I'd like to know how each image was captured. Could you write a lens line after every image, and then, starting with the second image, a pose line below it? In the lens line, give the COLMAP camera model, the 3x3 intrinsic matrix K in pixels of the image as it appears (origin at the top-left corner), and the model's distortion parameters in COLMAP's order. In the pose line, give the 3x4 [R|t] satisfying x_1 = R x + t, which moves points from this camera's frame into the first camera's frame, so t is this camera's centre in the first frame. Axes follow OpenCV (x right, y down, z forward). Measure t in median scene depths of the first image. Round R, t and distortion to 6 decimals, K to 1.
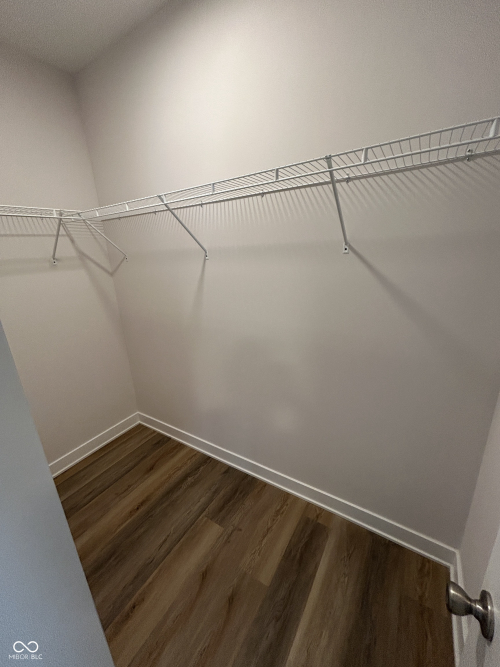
lens RADIAL K [[268.4, 0, 254.1], [0, 268.4, 332.3], [0, 0, 1]] dist [0.000825, 0.000339]
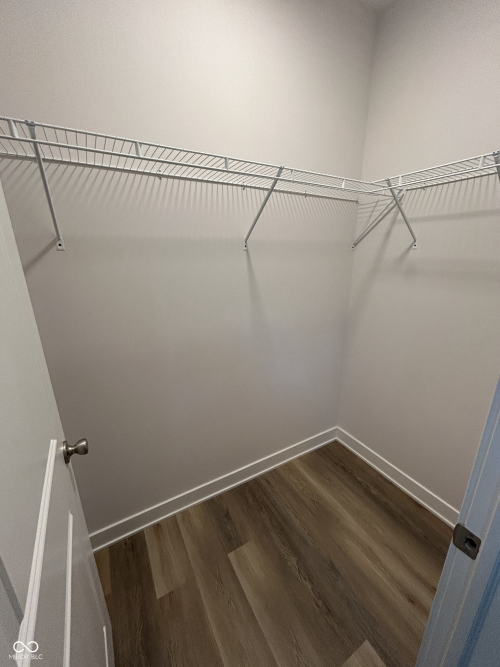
lens RADIAL K [[268.4, 0, 254.1], [0, 268.4, 332.3], [0, 0, 1]] dist [0.000825, 0.000339]
pose [[0.476880, -0.224665, 0.849771, -0.867972], [0.224006, 0.965924, 0.129665, -0.121350], [-0.849945, 0.128519, 0.510956, 0.526548]]
